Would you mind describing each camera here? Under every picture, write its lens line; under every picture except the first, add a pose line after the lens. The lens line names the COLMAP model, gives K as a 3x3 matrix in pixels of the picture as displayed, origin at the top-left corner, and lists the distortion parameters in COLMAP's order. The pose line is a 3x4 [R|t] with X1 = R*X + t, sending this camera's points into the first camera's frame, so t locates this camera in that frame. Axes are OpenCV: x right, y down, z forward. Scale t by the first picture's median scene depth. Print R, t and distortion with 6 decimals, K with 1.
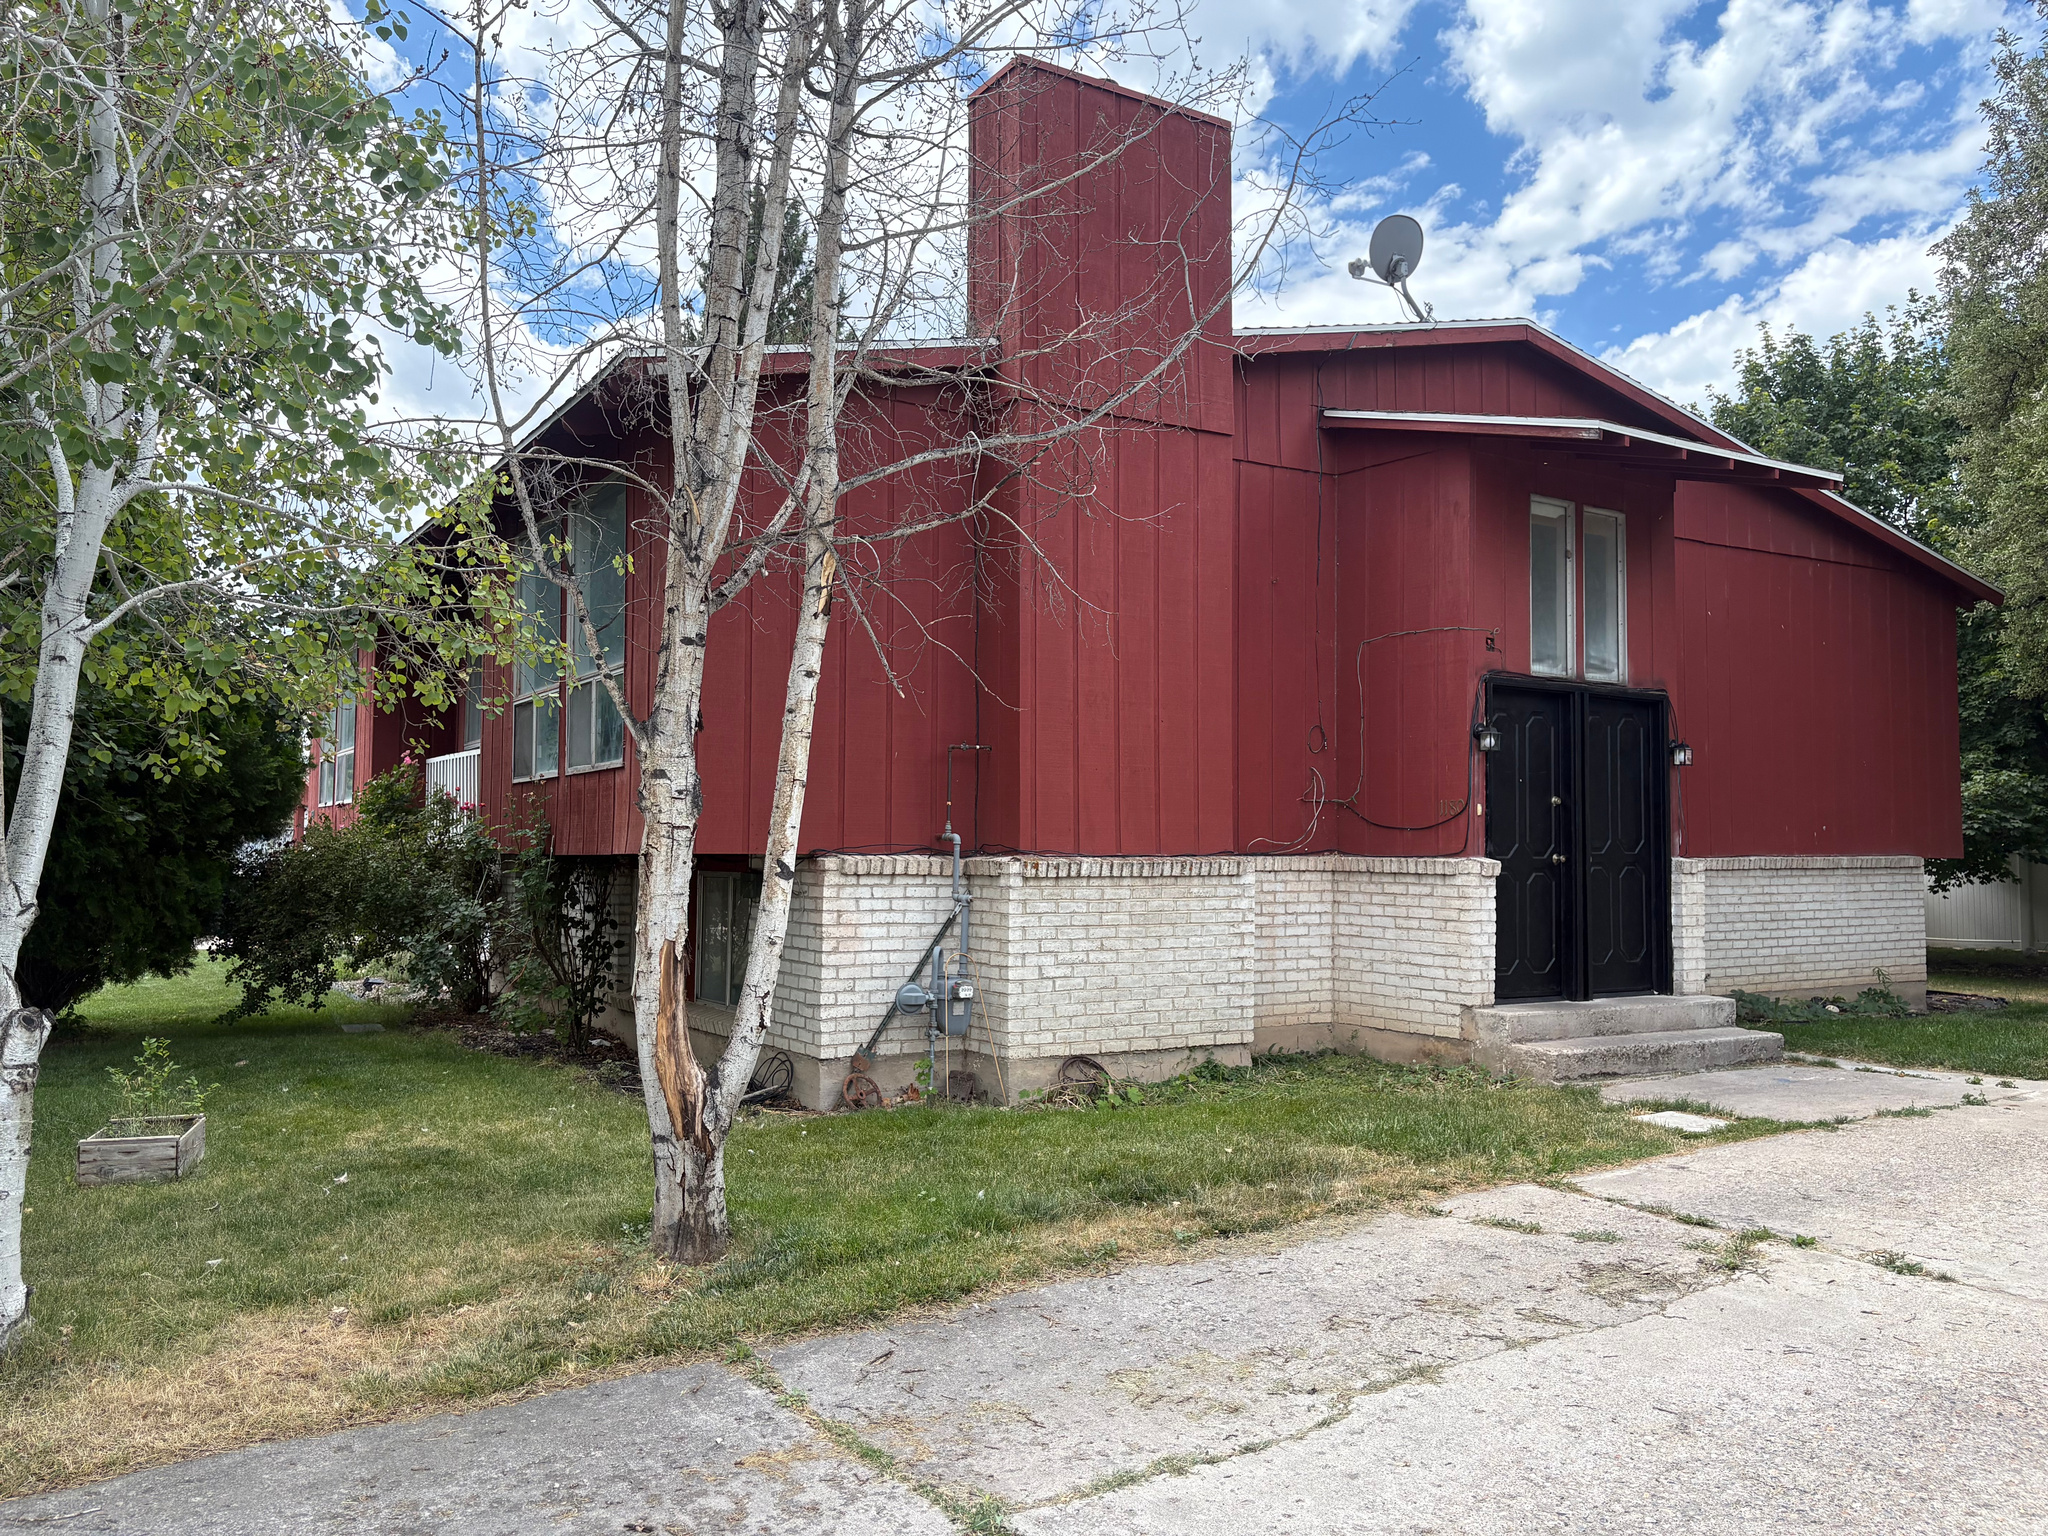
lens RADIAL K [[1523.3, 0, 1024.0], [0, 1523.3, 768.0], [0, 0, 1]] dist [0.104650, -0.127246]
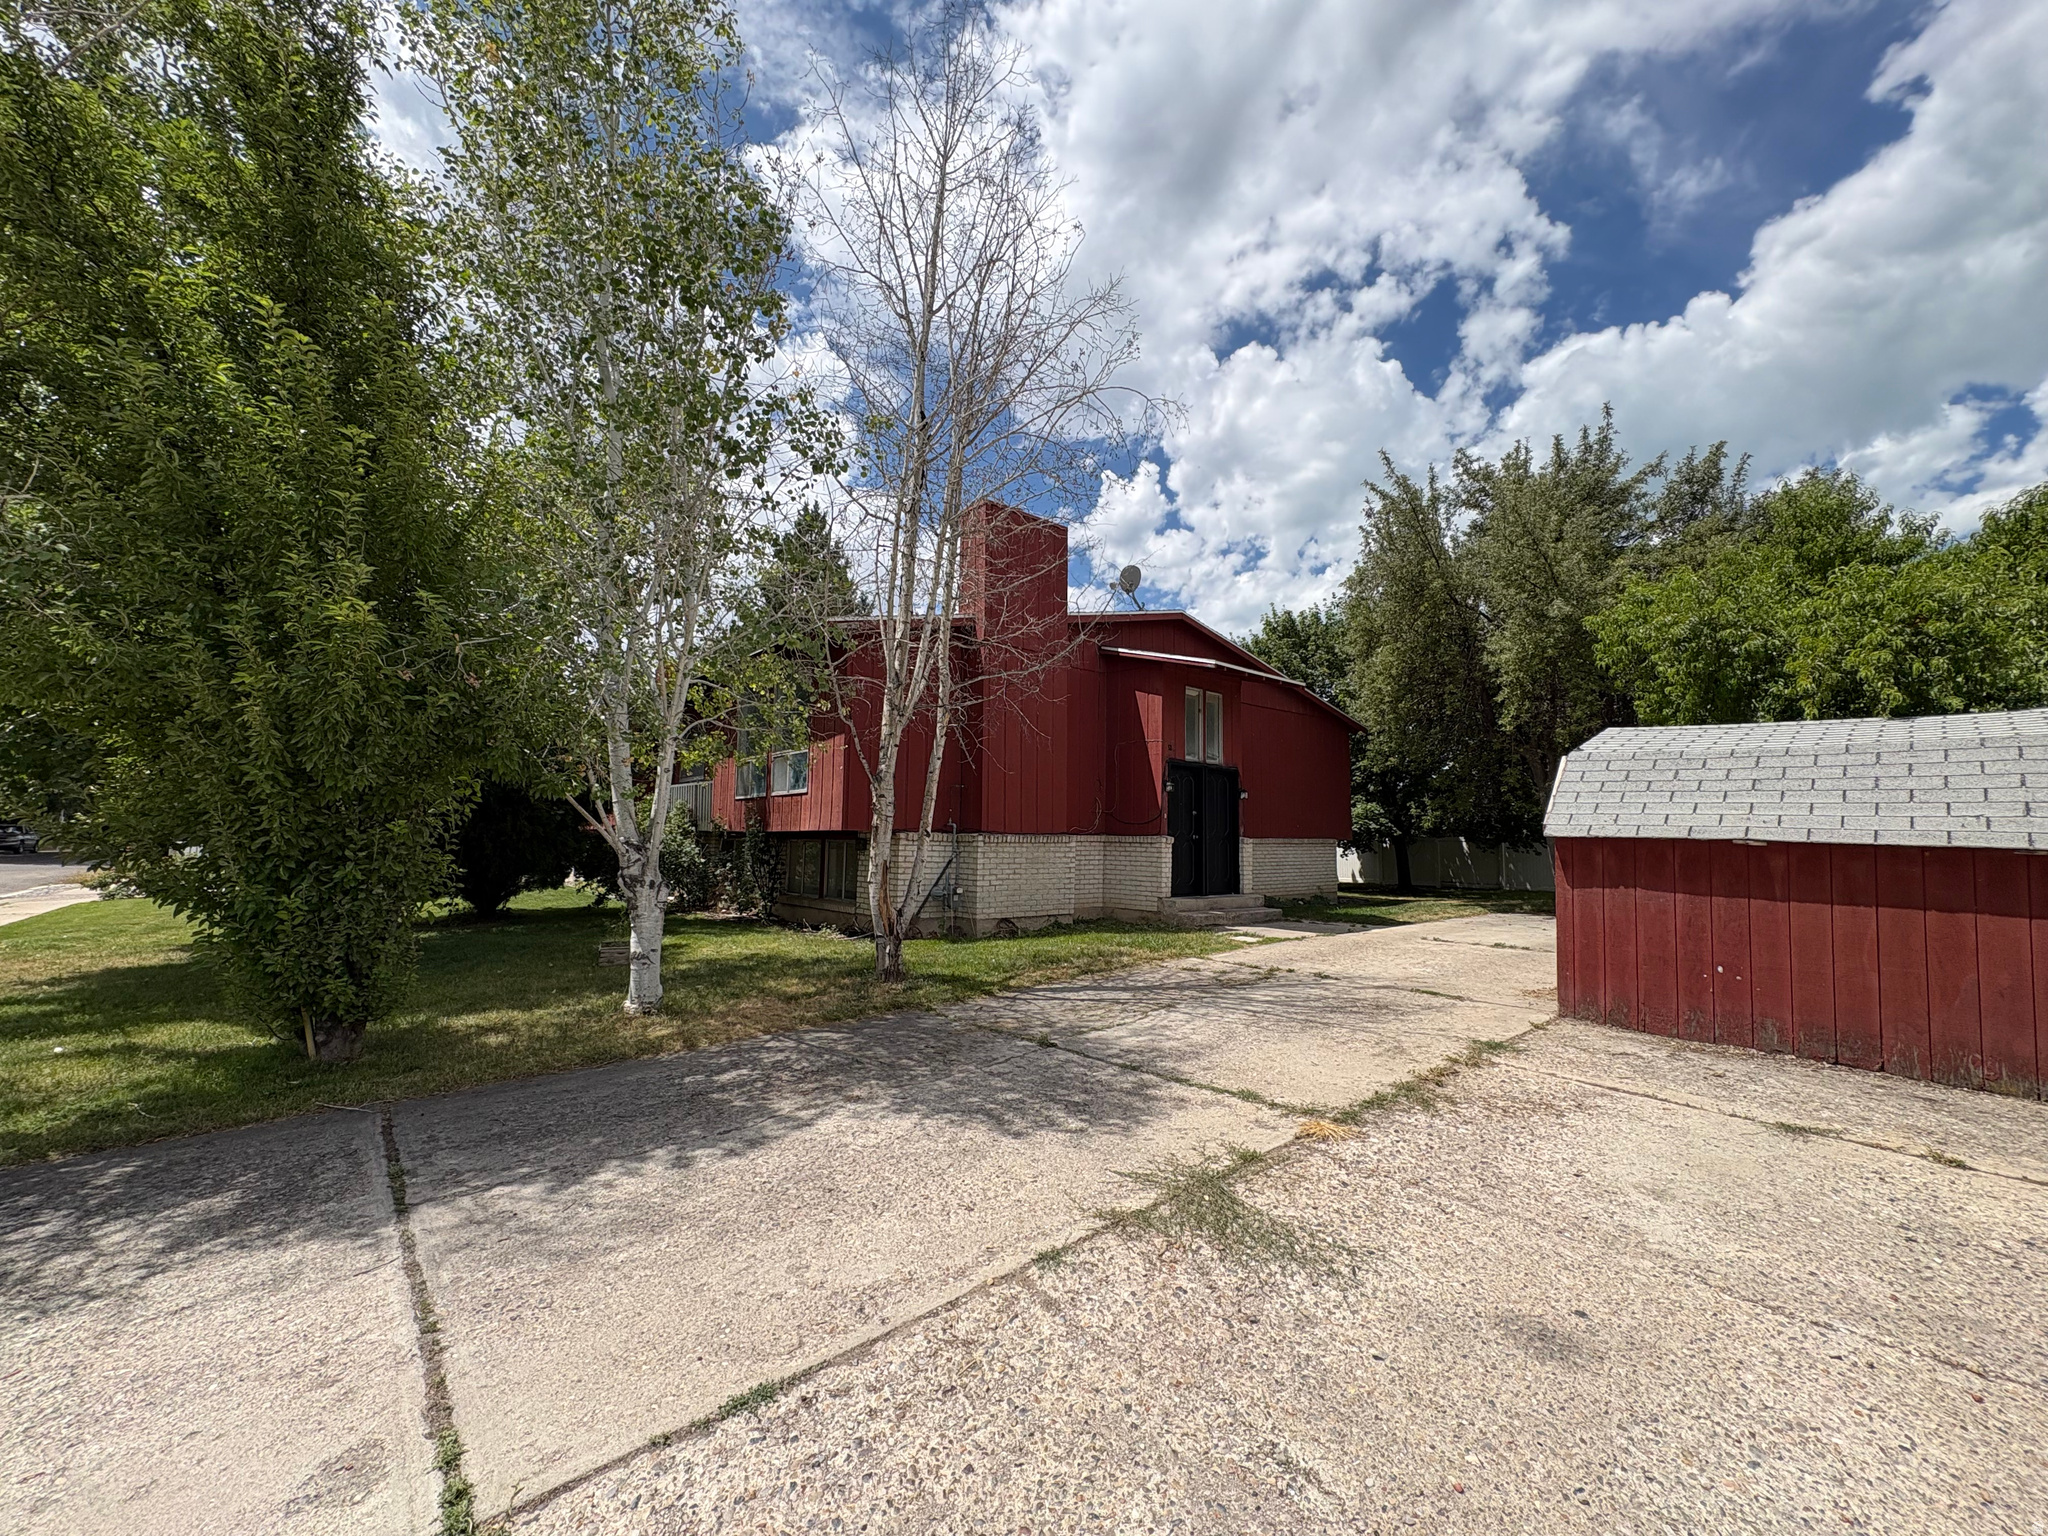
lens RADIAL K [[833.8, 0, 1015.7], [0, 833.8, 754.1], [0, 0, 1]] dist [0.000012, 0.000048]
pose [[0.988930, 0.022437, 0.146676, -0.140139], [-0.014852, 0.998505, -0.052607, 0.002570], [-0.147637, 0.049847, 0.987785, -0.278074]]
